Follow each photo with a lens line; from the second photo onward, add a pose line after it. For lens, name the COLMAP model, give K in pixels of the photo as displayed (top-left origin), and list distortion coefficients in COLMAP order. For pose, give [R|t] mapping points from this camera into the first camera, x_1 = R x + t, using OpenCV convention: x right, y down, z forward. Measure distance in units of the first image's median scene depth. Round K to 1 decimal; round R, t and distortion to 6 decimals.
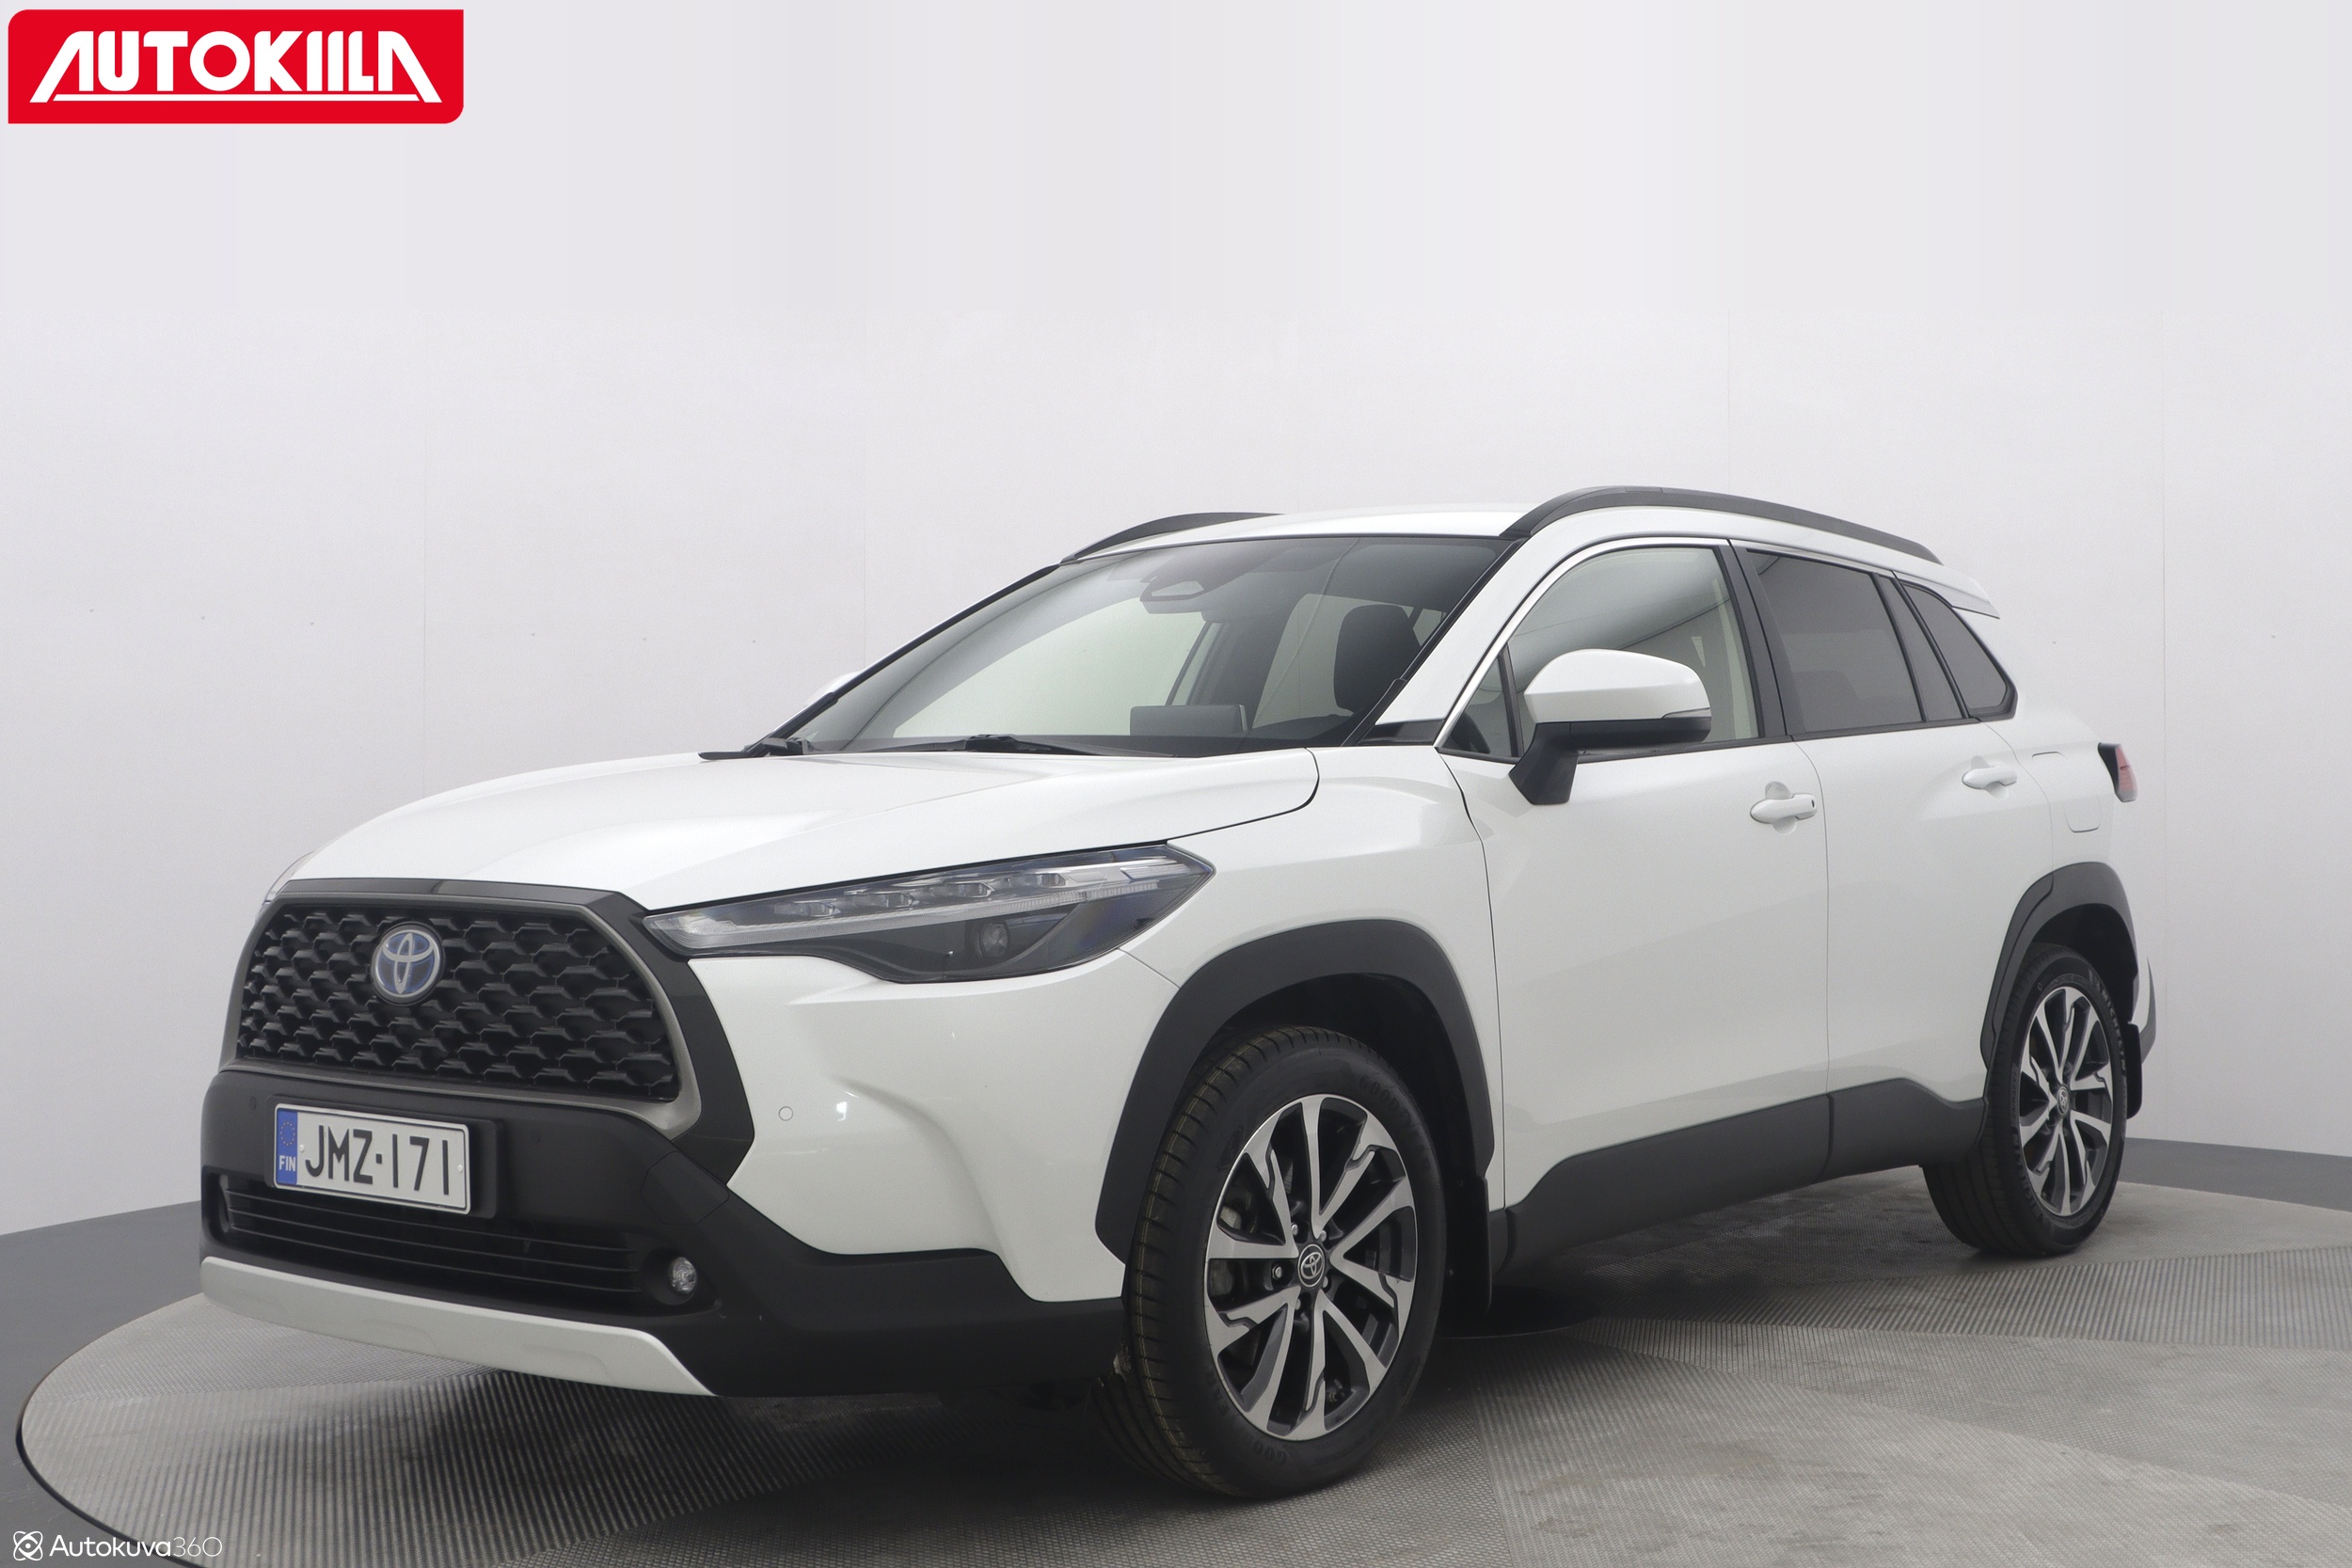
lens RADIAL K [[3209.0, 0, 1134.0], [0, 3209.0, 782.6], [0, 0, 1]] dist [0.004902, -0.042406]
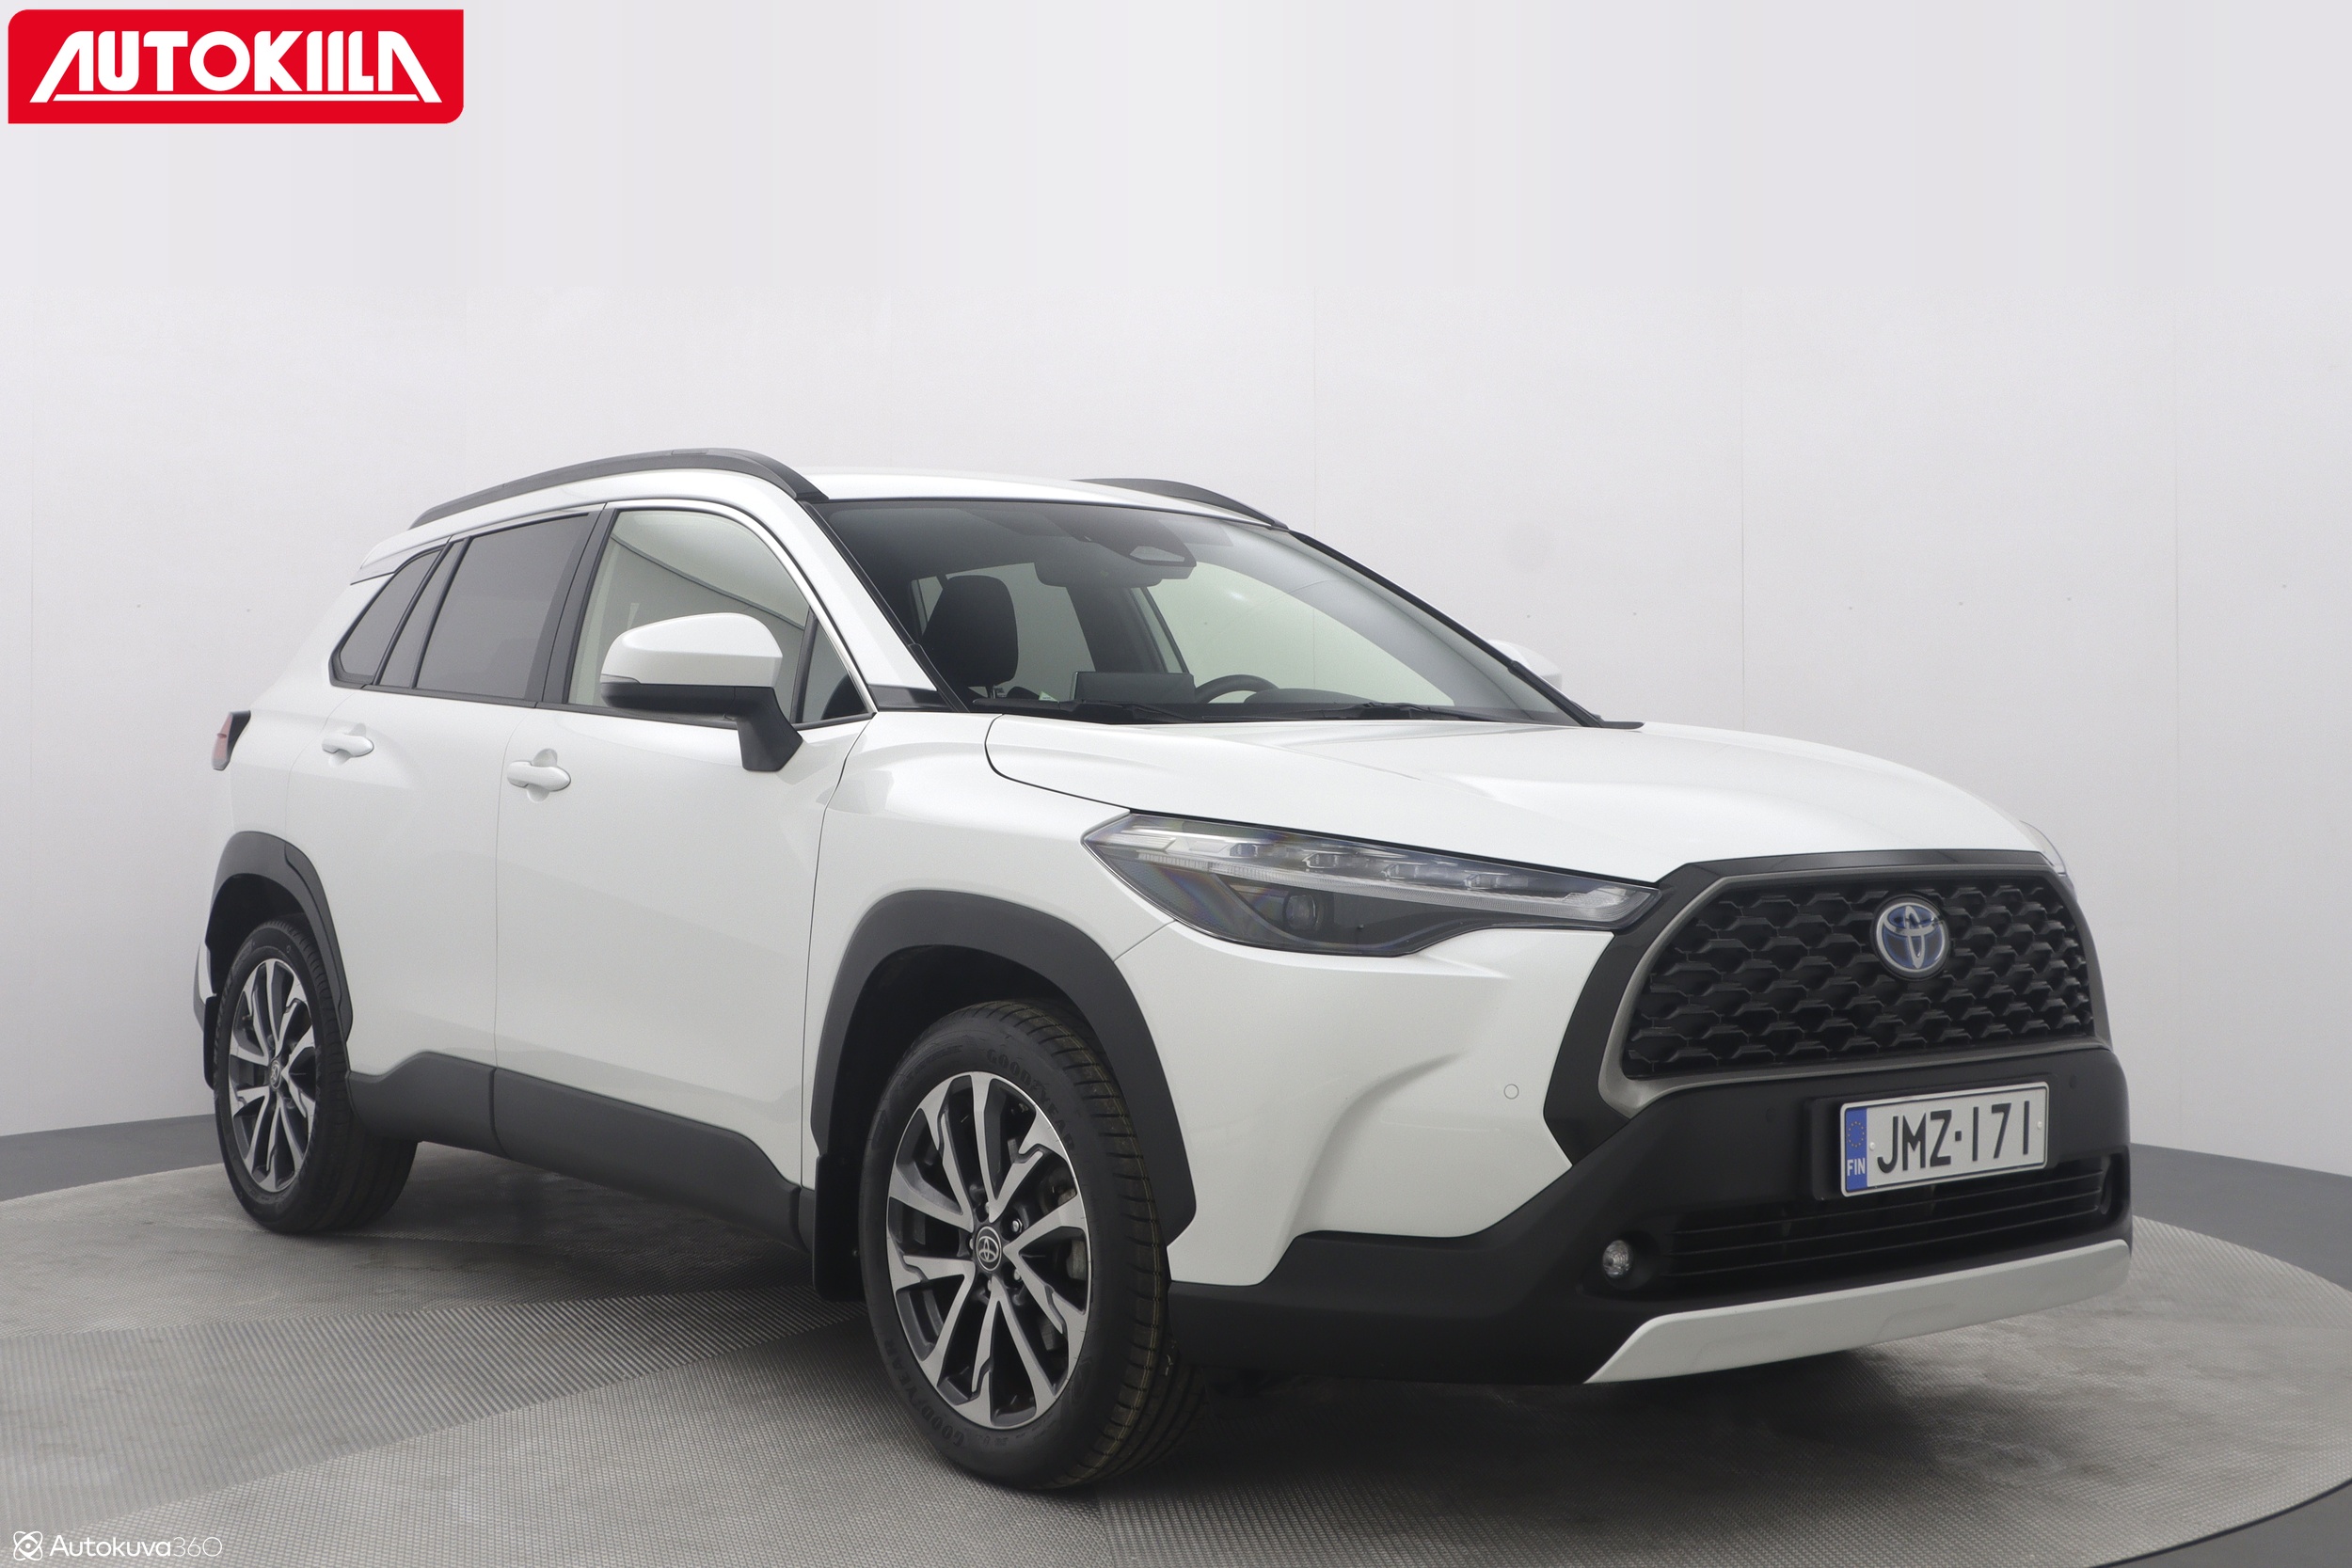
lens RADIAL K [[3209.0, 0, 1134.0], [0, 3209.0, 782.6], [0, 0, 1]] dist [0.004902, -0.042406]
pose [[0.169283, -0.008627, 0.985530, -1.232128], [0.001933, 0.999963, 0.008422, 0.001103], [-0.985566, 0.000479, 0.169294, 1.076786]]
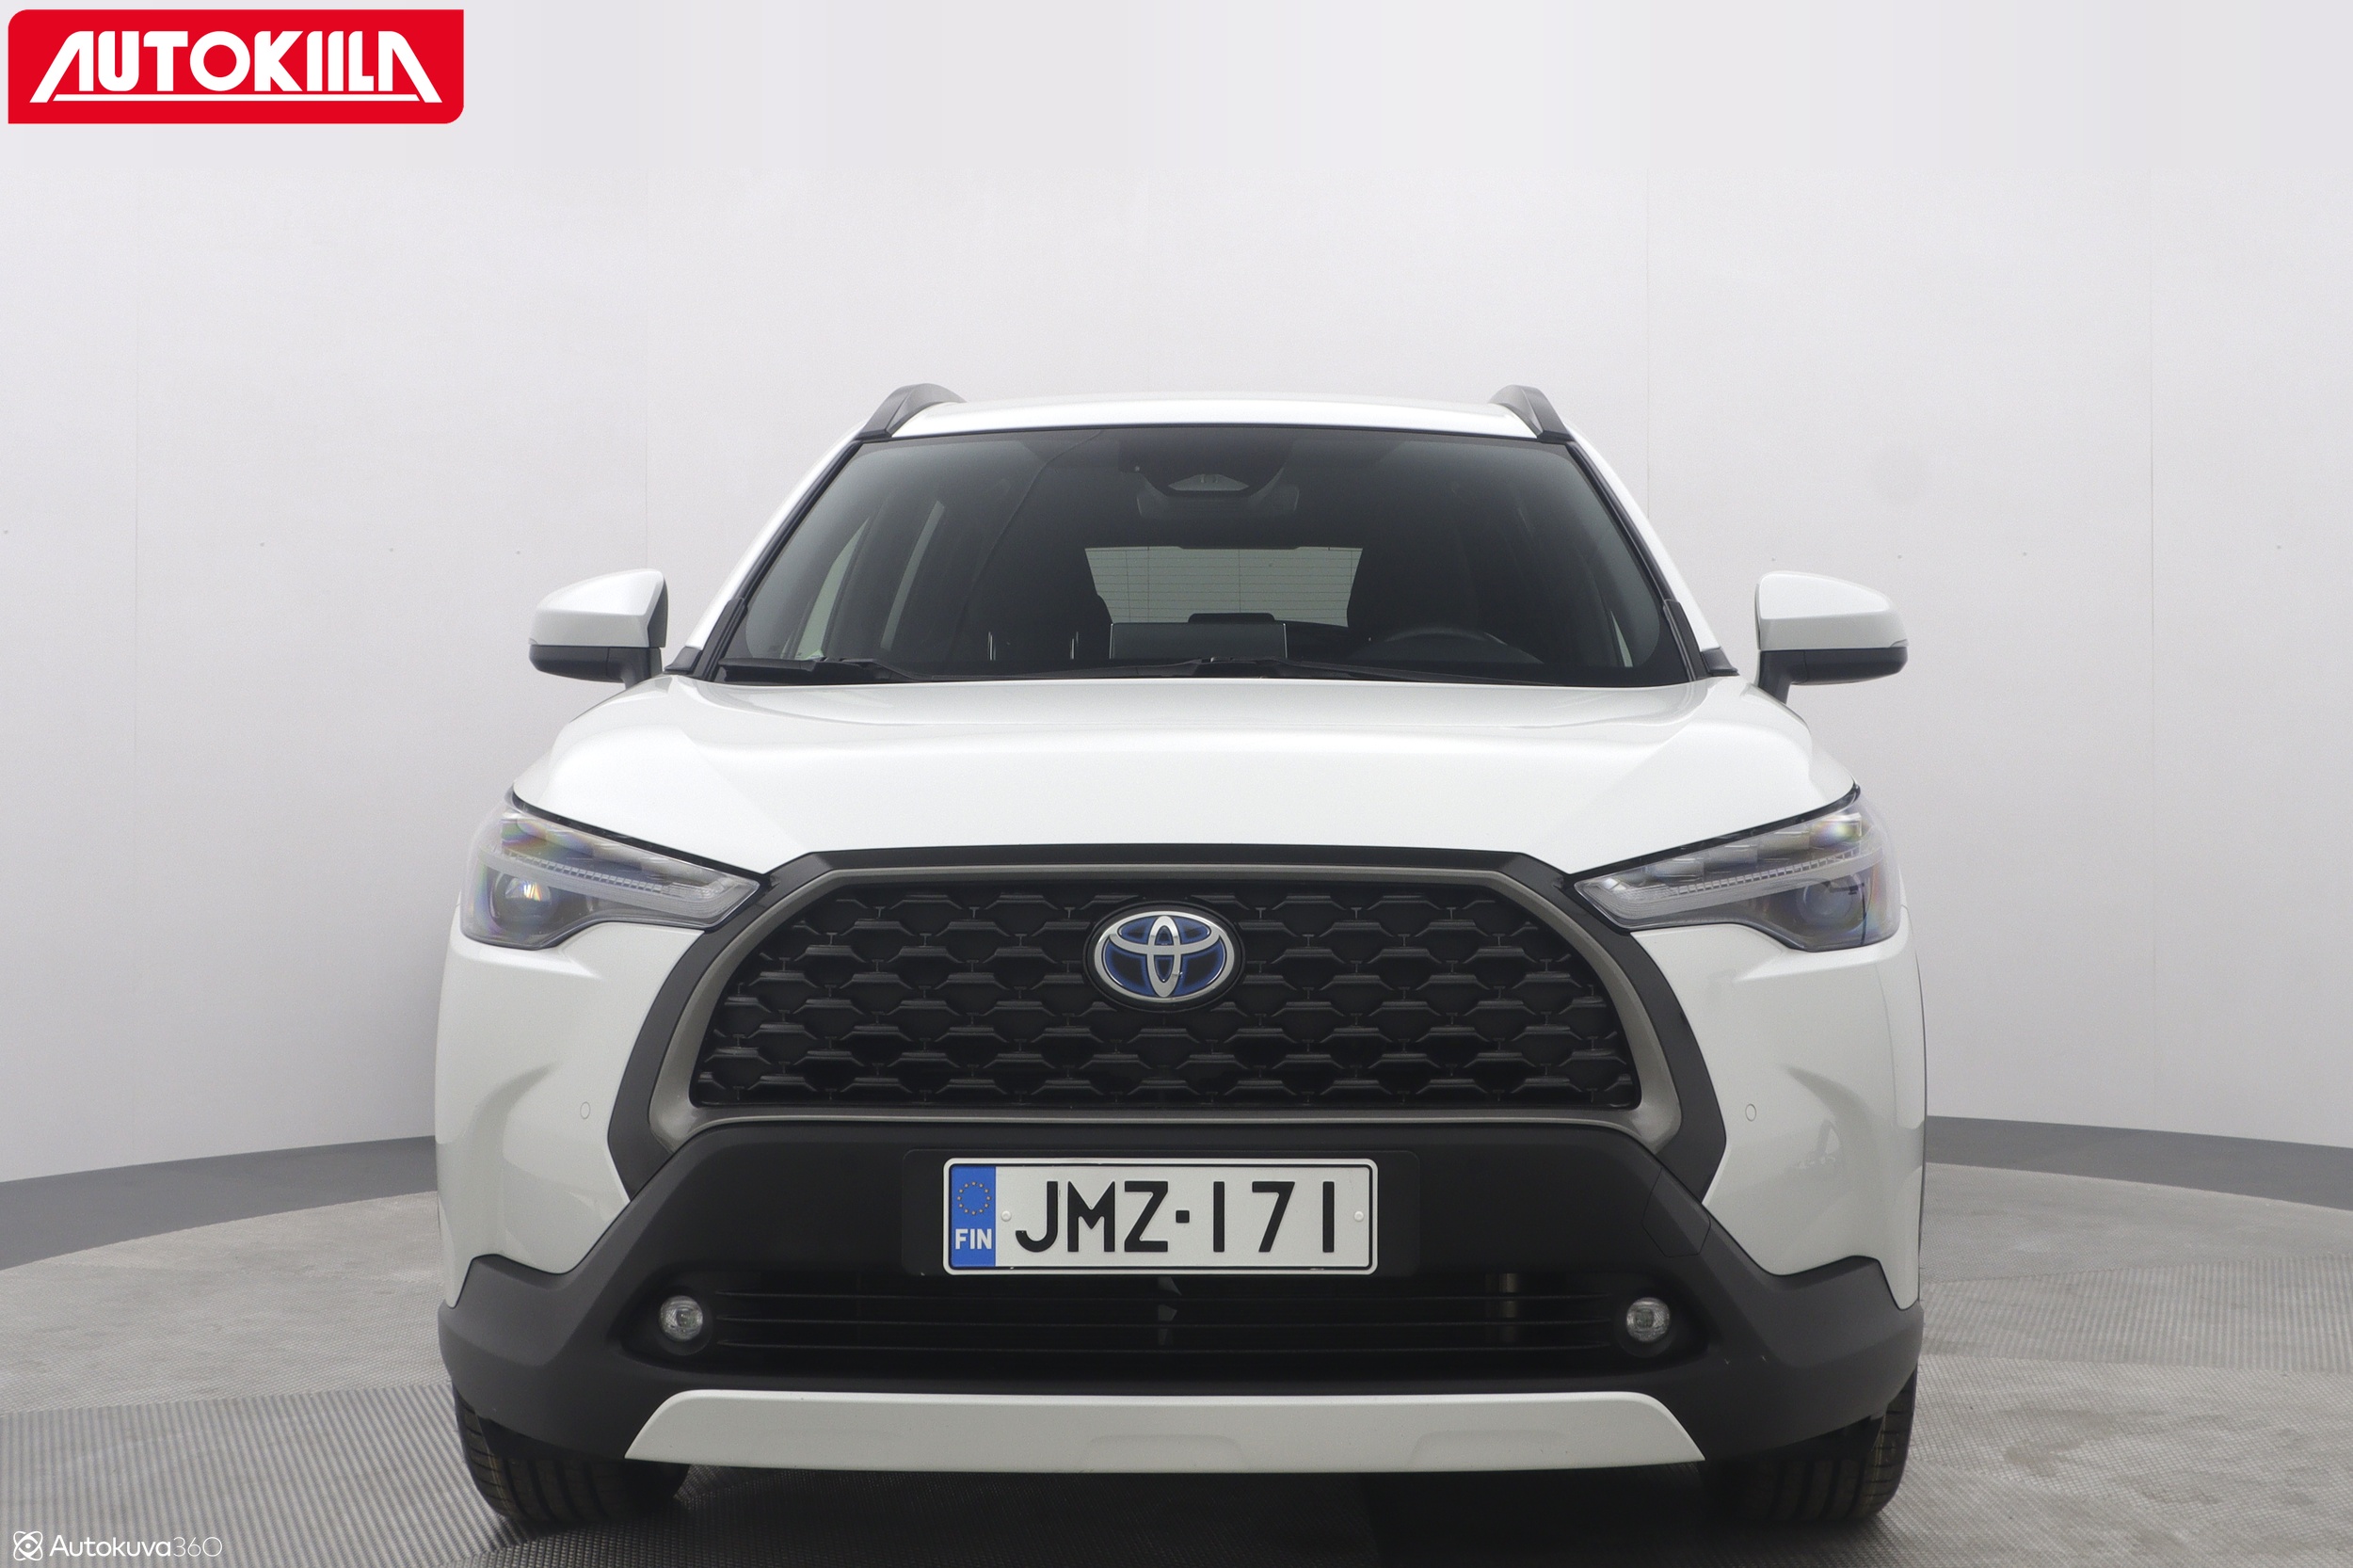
lens RADIAL K [[3210.7, 0, 1134.5], [0, 3210.7, 782.6], [0, 0, 1]] dist [0.004902, -0.042406]
pose [[0.771046, -0.005526, 0.636755, -0.718606], [0.001703, 0.999977, 0.006616, 0.010597], [-0.636777, -0.004016, 0.771038, 0.426304]]
